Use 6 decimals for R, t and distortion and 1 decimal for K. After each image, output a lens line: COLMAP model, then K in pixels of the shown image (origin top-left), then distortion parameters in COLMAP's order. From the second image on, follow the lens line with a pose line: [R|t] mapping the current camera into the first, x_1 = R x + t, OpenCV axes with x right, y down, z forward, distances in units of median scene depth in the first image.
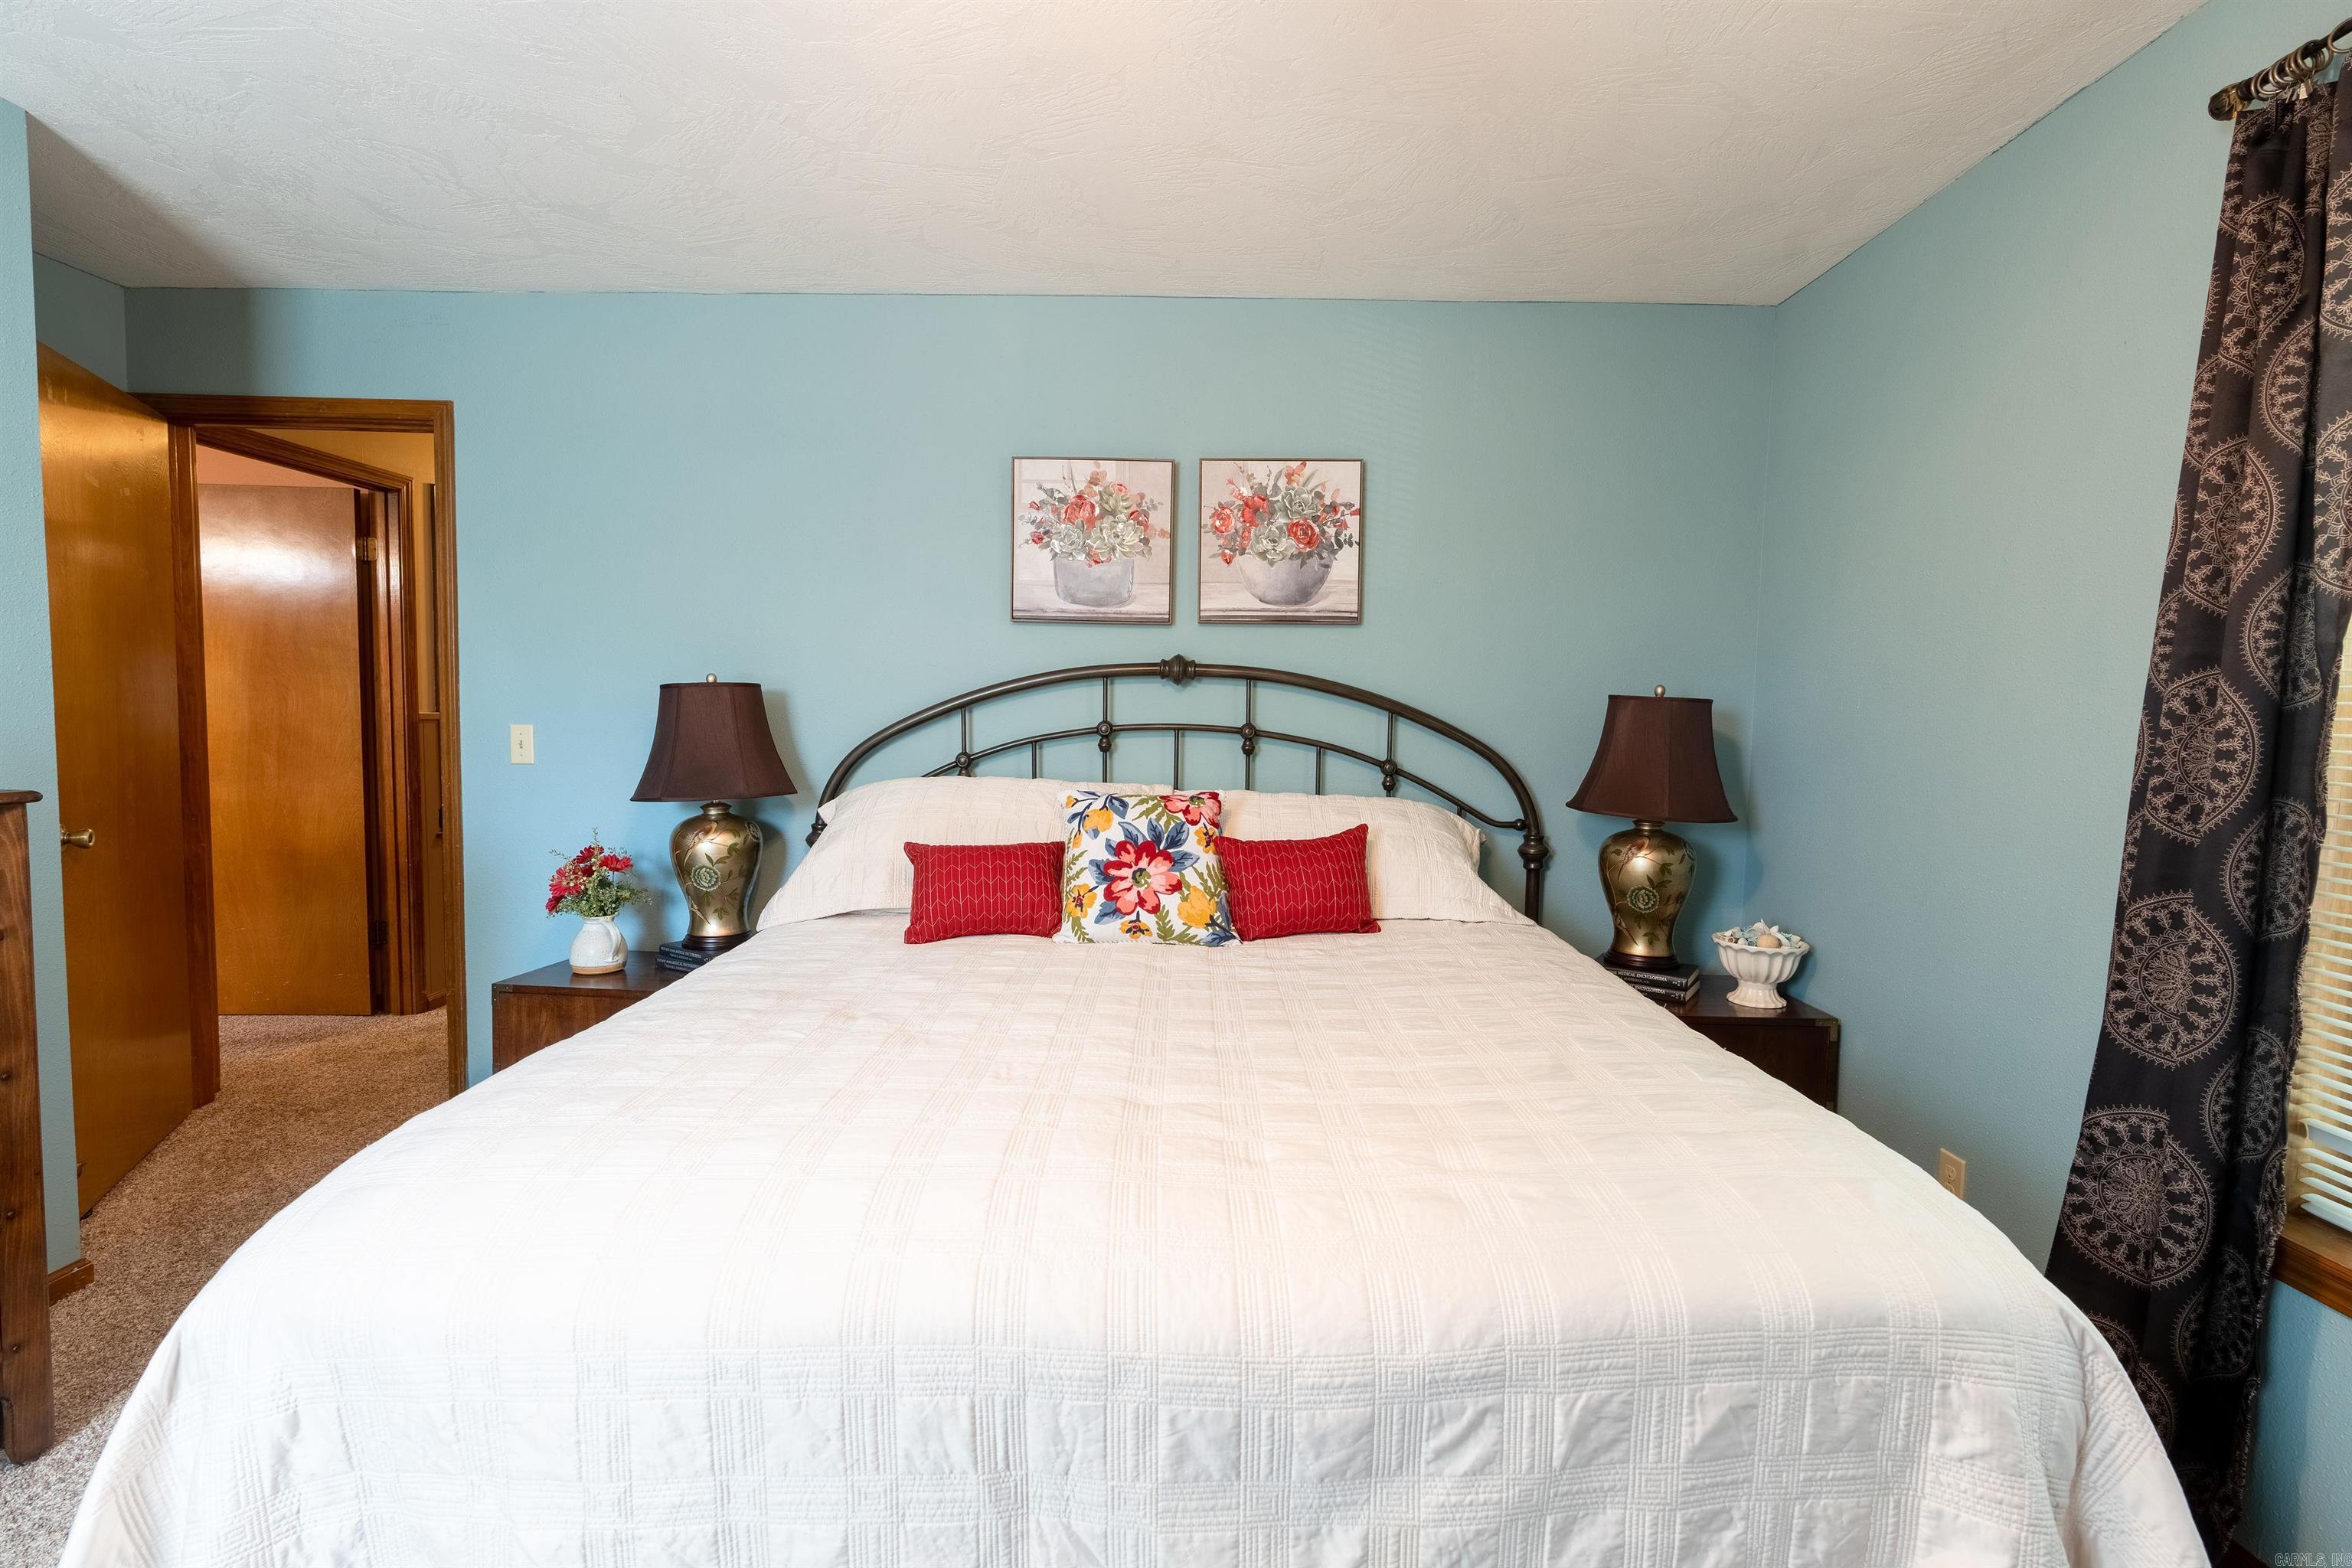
lens RADIAL K [[1065.6, 0, 1179.9], [0, 1065.6, 775.0], [0, 0, 1]] dist [-0.005362, 0.001642]
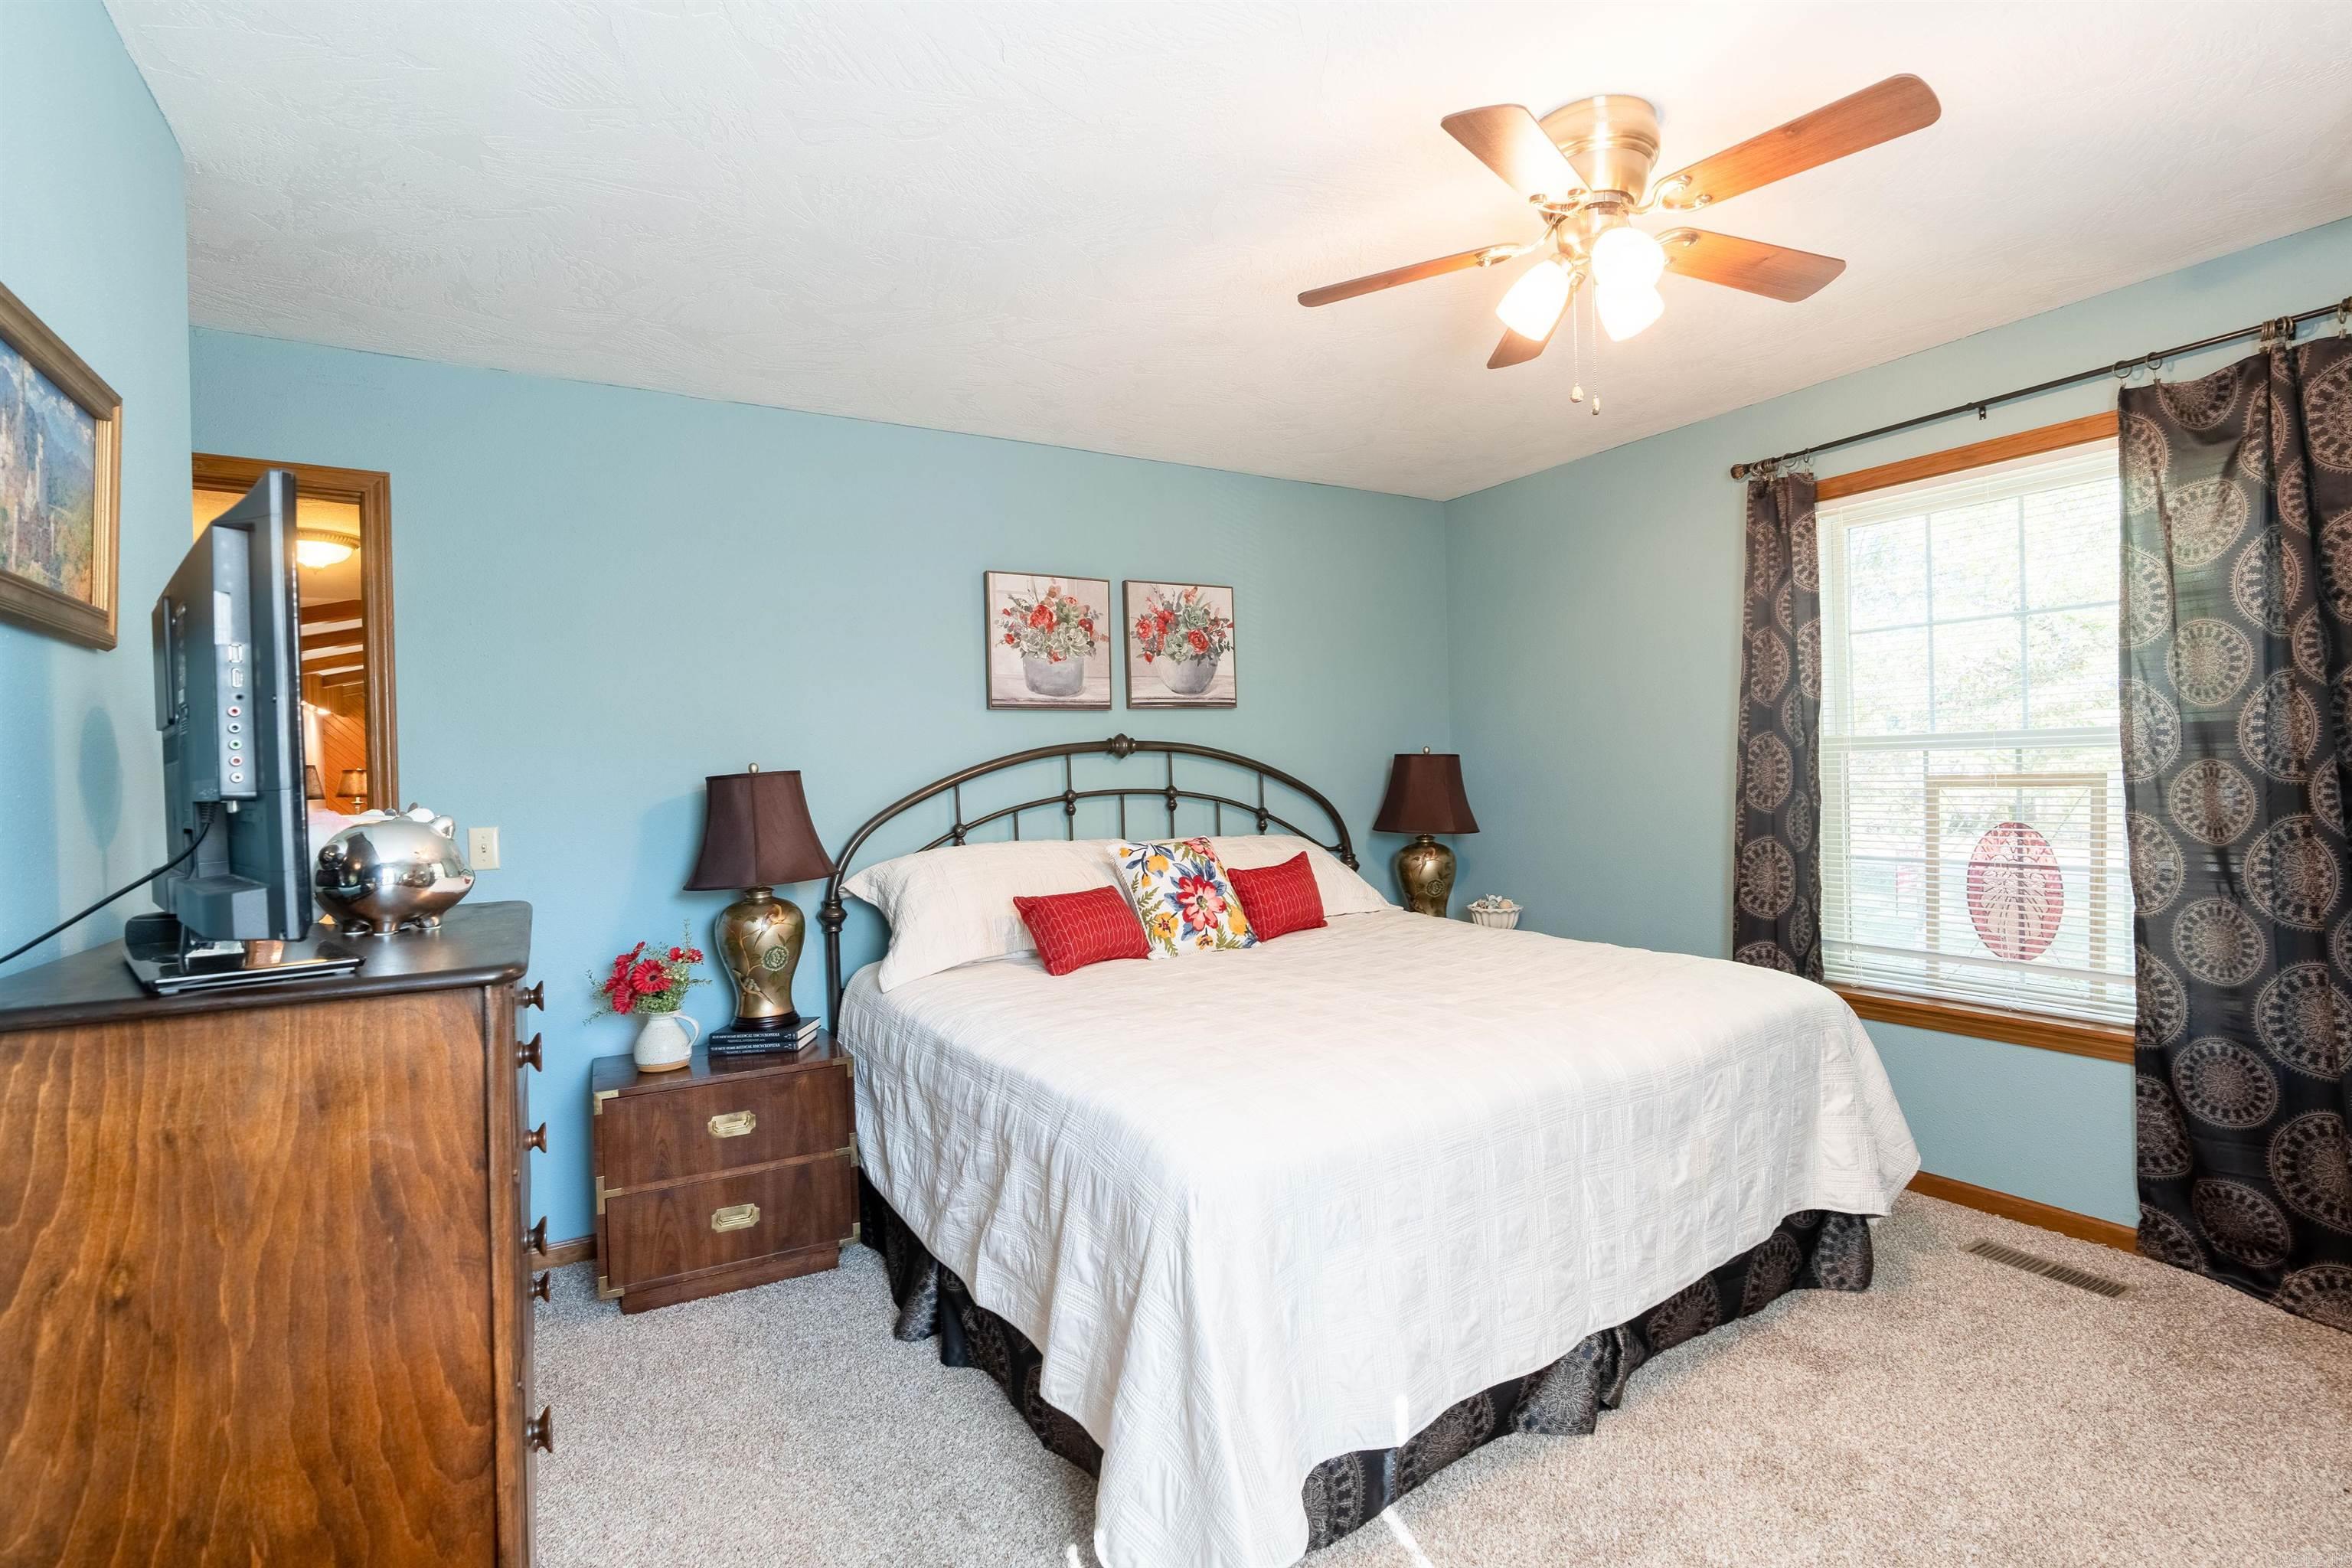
lens RADIAL K [[1065.6, 0, 1238.4], [0, 1065.6, 768.0], [0, 0, 1]] dist [-0.005362, 0.001642]
pose [[0.839218, -0.041192, 0.542233, -0.567523], [0.077648, 0.995987, -0.044513, -0.006696], [-0.538223, 0.079460, 0.839048, -0.121284]]
